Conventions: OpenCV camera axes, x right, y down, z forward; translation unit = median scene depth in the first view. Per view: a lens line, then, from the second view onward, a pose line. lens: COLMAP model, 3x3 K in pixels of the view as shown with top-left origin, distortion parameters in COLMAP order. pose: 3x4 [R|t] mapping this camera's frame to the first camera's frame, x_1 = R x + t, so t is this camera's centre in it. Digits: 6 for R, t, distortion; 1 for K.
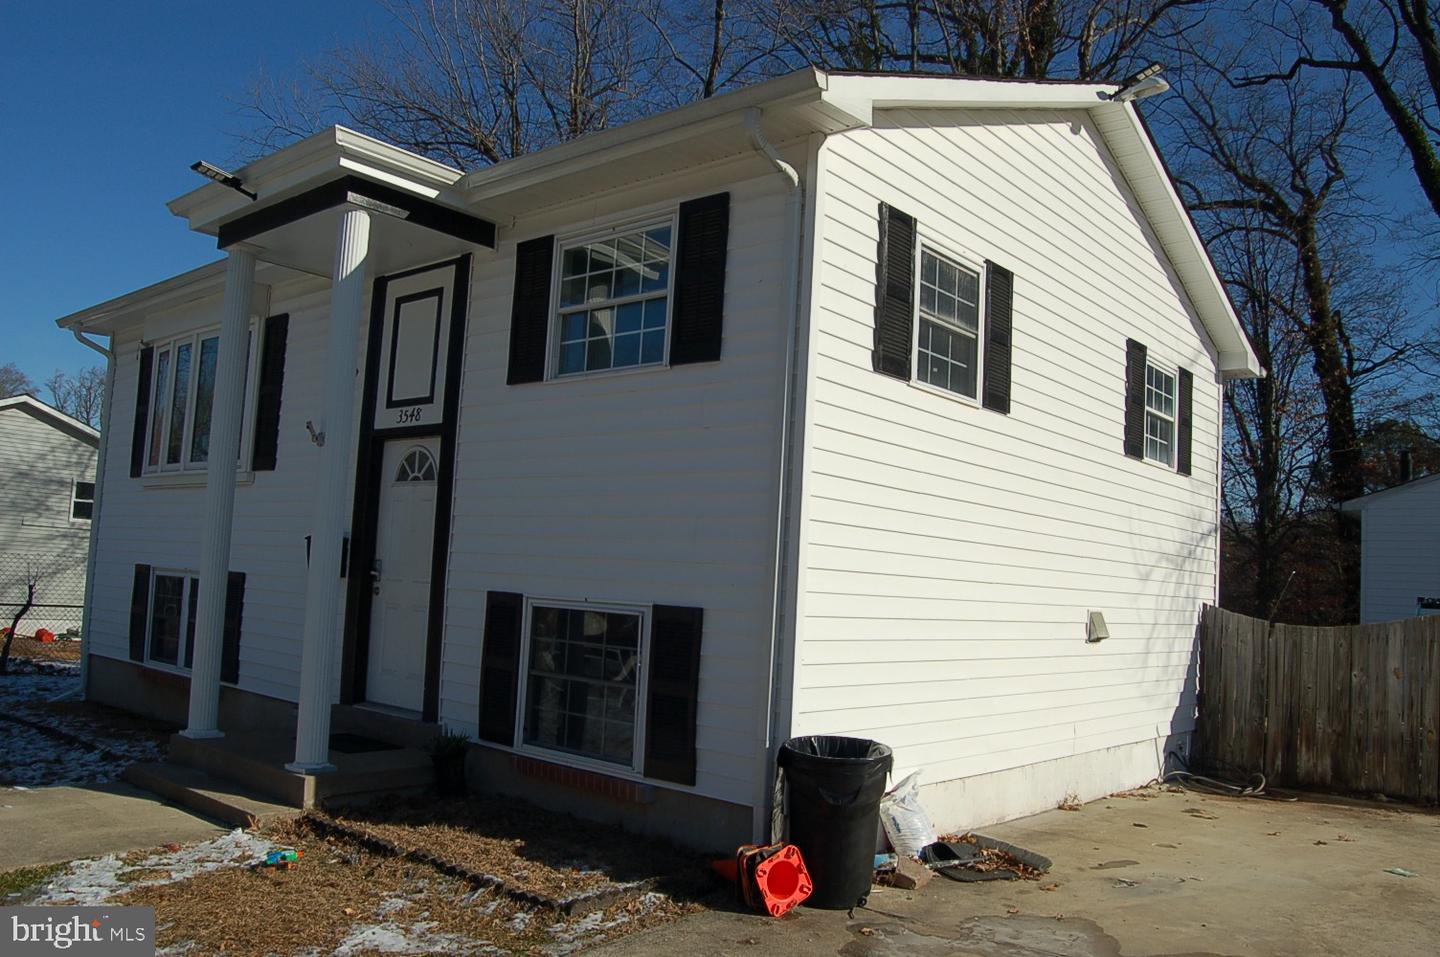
lens RADIAL K [[1134.5, 0, 718.9], [0, 1134.5, 481.8], [0, 0, 1]] dist [-0.071876, 0.029375]
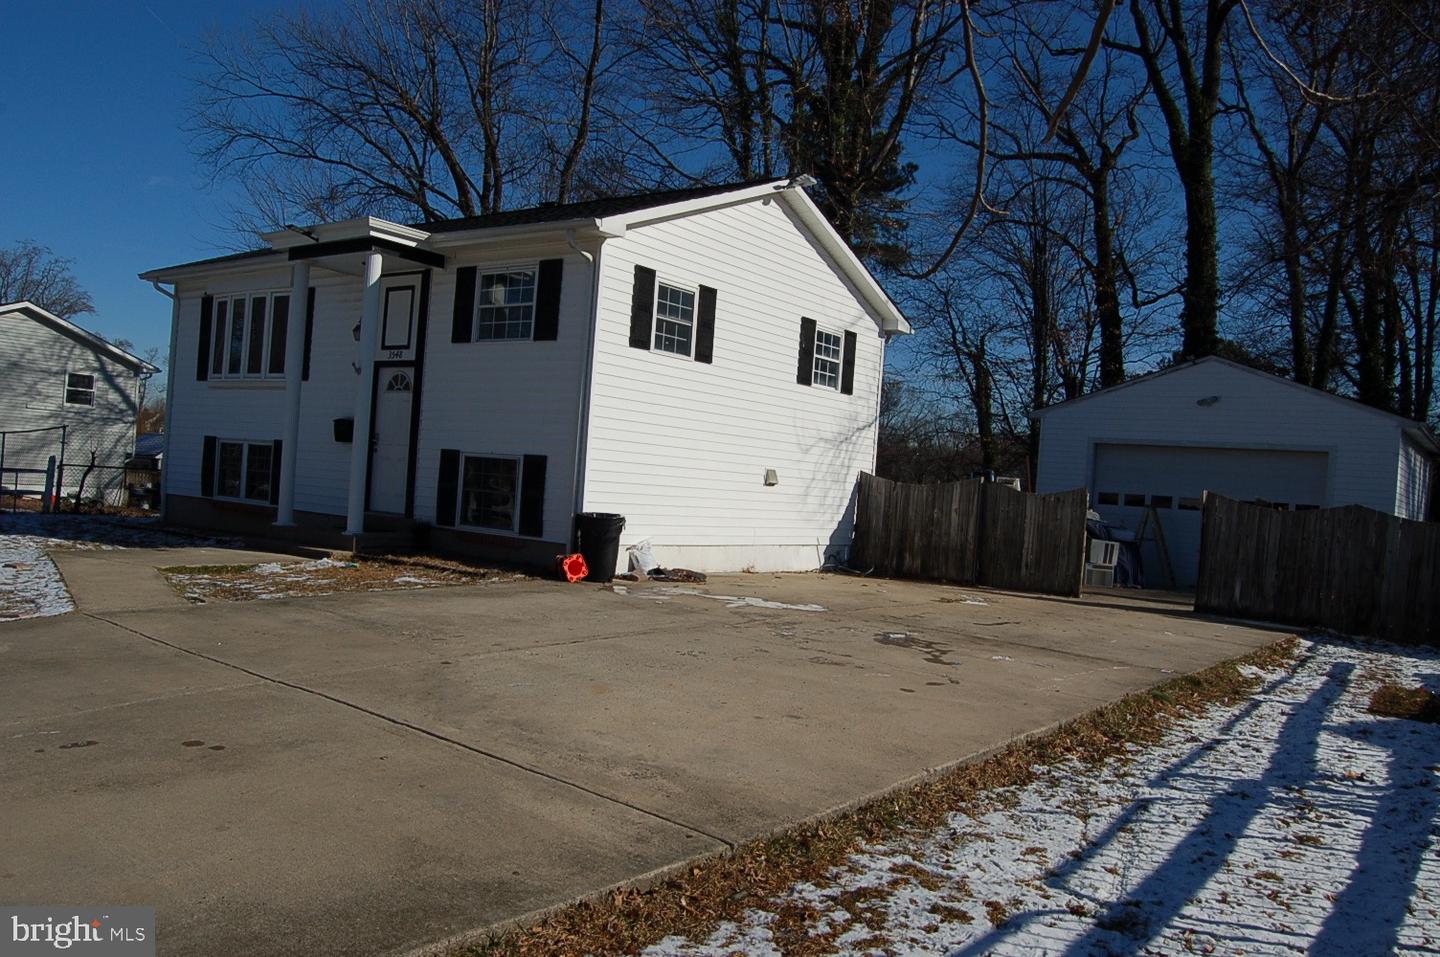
lens RADIAL K [[1134.5, 0, 694.5], [0, 1134.5, 481.9], [0, 0, 1]] dist [-0.071876, 0.029375]
pose [[0.997757, 0.017503, 0.064611, 0.105895], [-0.023468, 0.995412, 0.092755, -0.037664], [-0.062691, -0.094063, 0.993590, -0.961398]]
